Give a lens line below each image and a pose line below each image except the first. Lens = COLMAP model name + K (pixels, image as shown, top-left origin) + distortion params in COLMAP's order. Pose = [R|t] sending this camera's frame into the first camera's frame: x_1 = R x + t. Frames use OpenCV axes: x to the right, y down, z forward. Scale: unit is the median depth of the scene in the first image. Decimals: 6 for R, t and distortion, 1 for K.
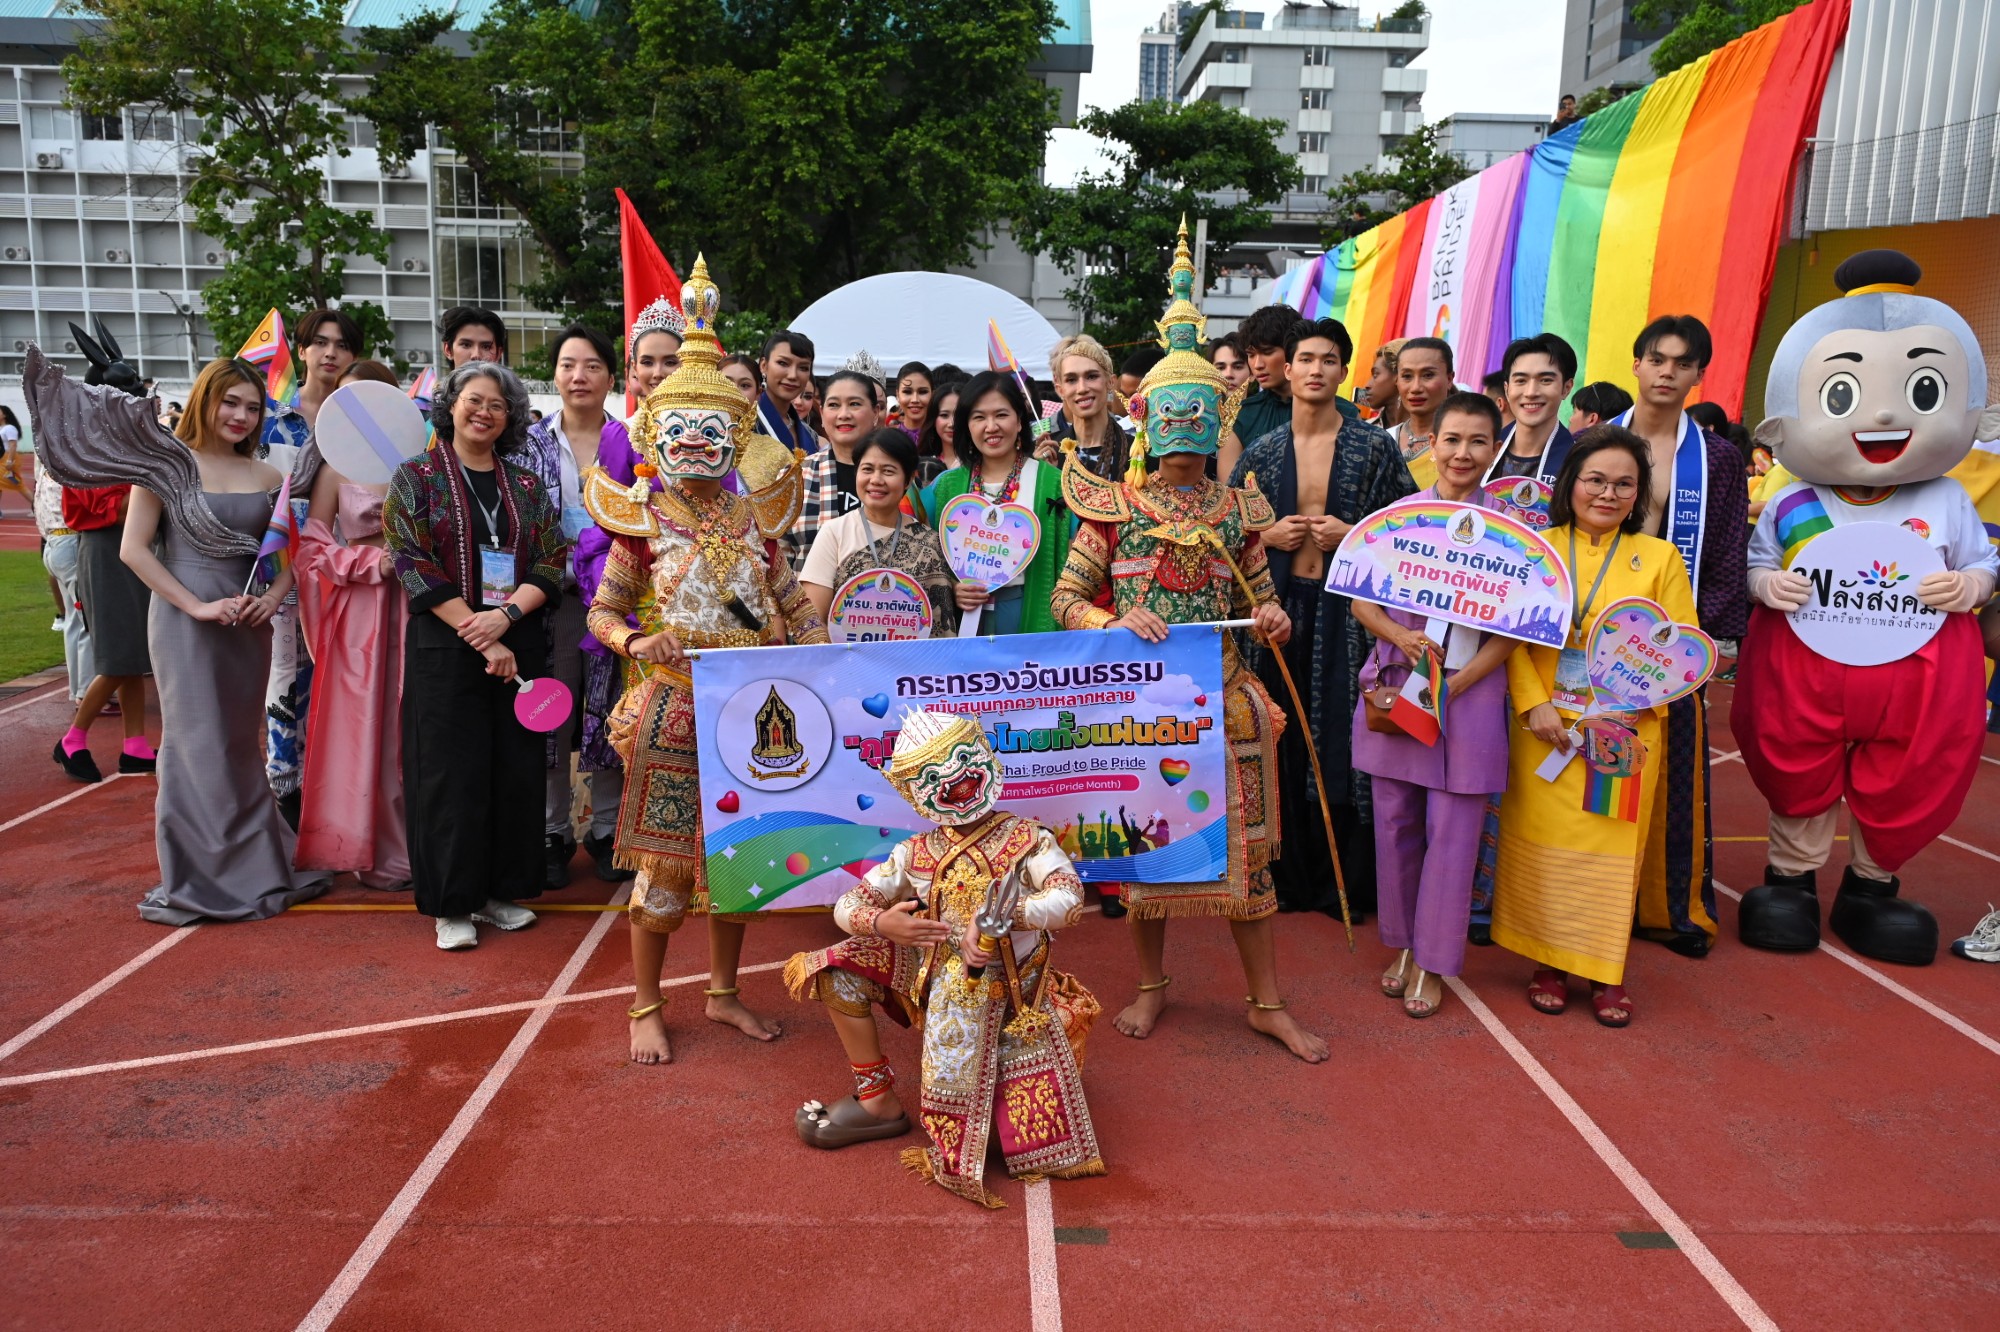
lens RADIAL K [[1494.3, 0, 1000.0], [0, 1494.3, 666.0], [0, 0, 1]] dist [0.003603, -0.000962]
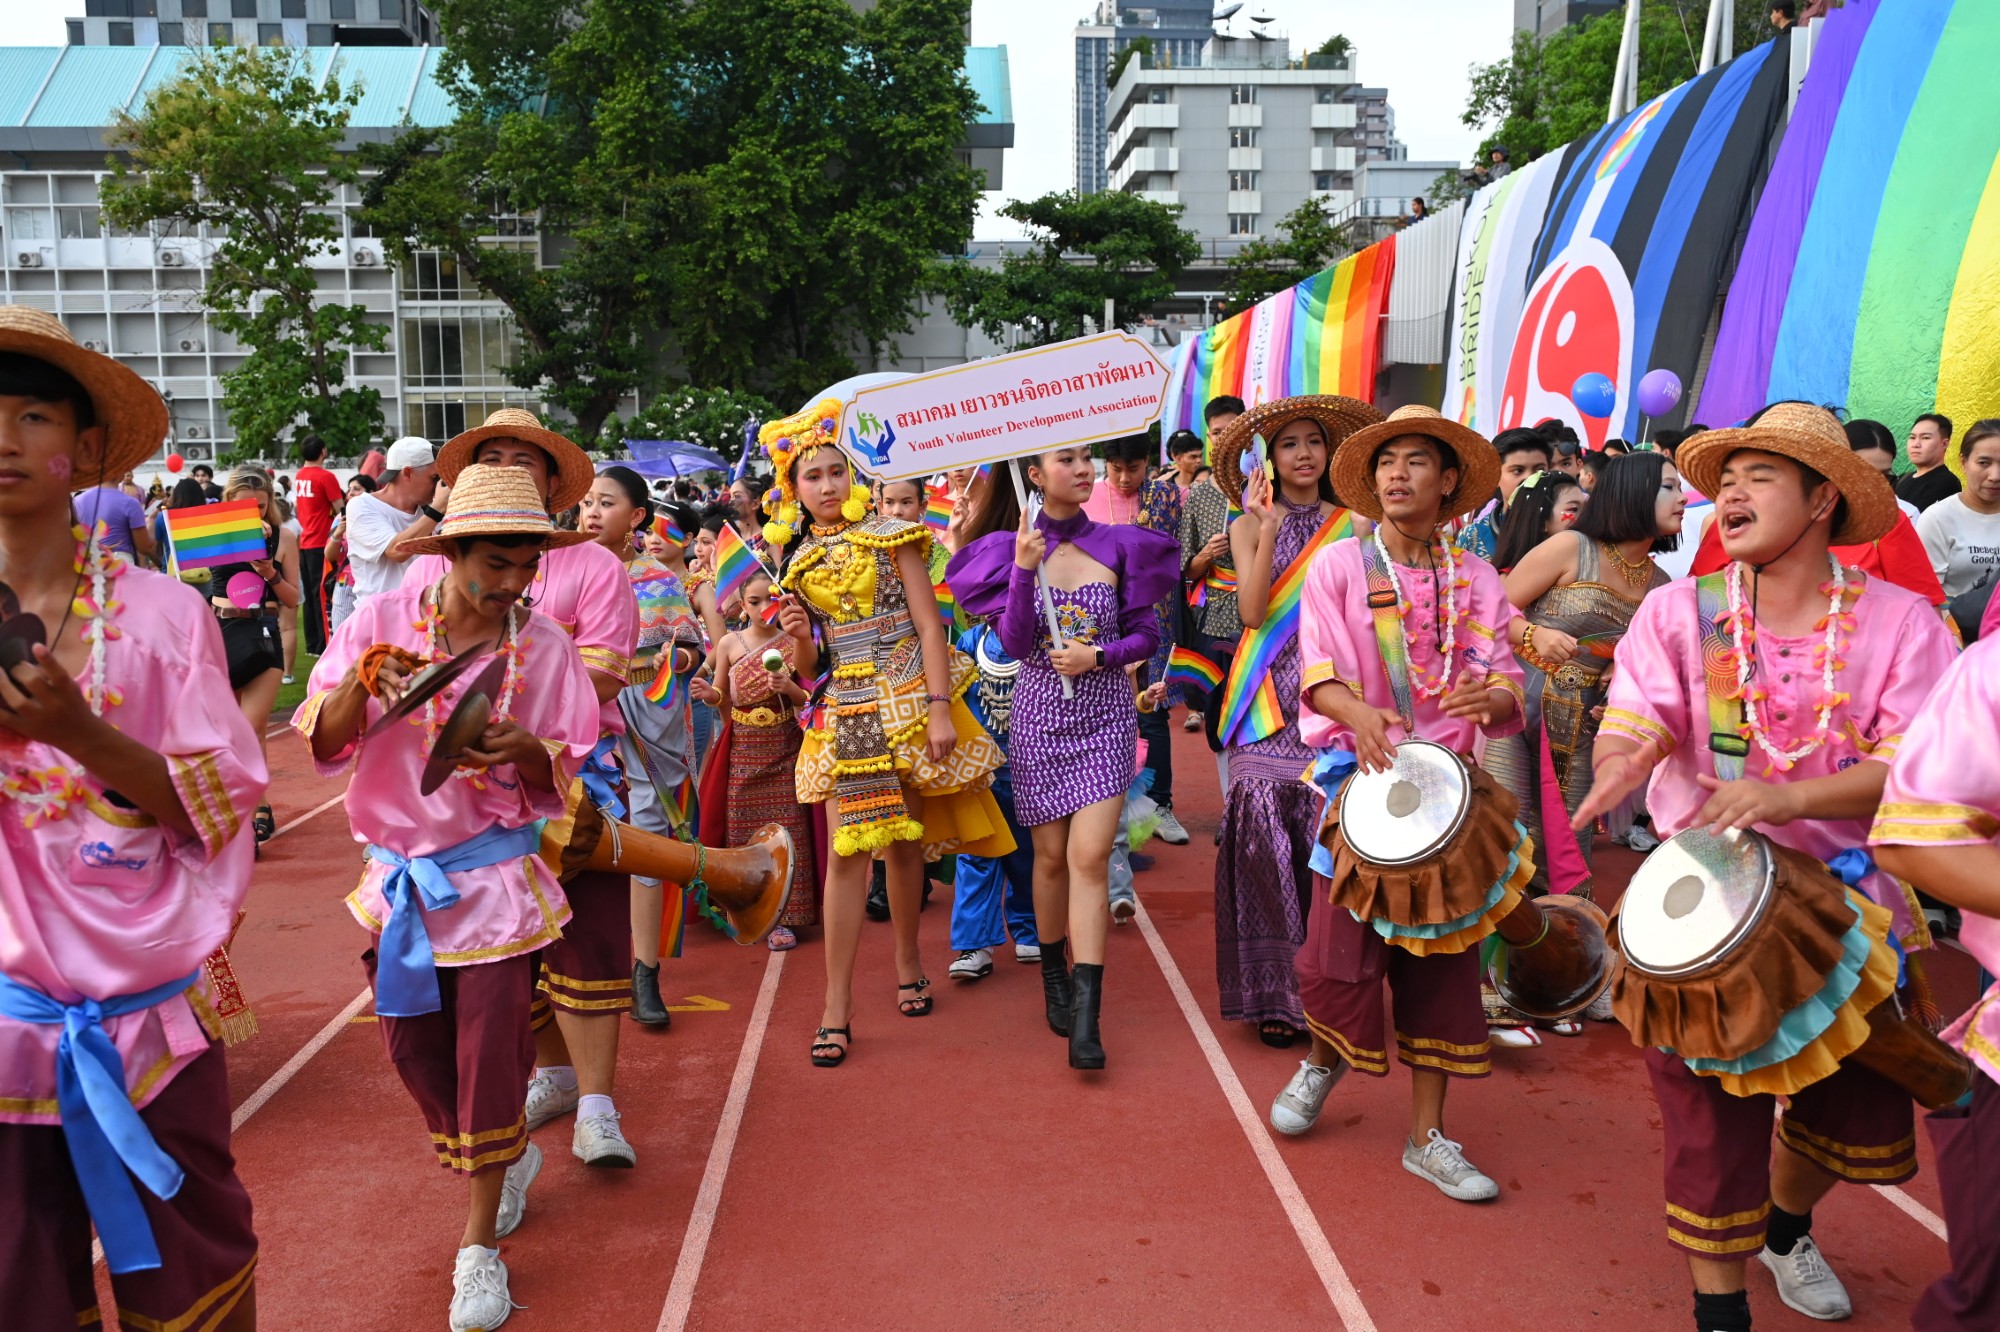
lens RADIAL K [[1722.6, 0, 1000.0], [0, 1722.6, 666.0], [0, 0, 1]] dist [-0.004316, 0.002115]
pose [[0.998655, -0.037655, 0.035642, -0.007389], [0.039362, 0.998048, -0.048493, 0.037738], [-0.033747, 0.049831, 0.998187, -0.242929]]
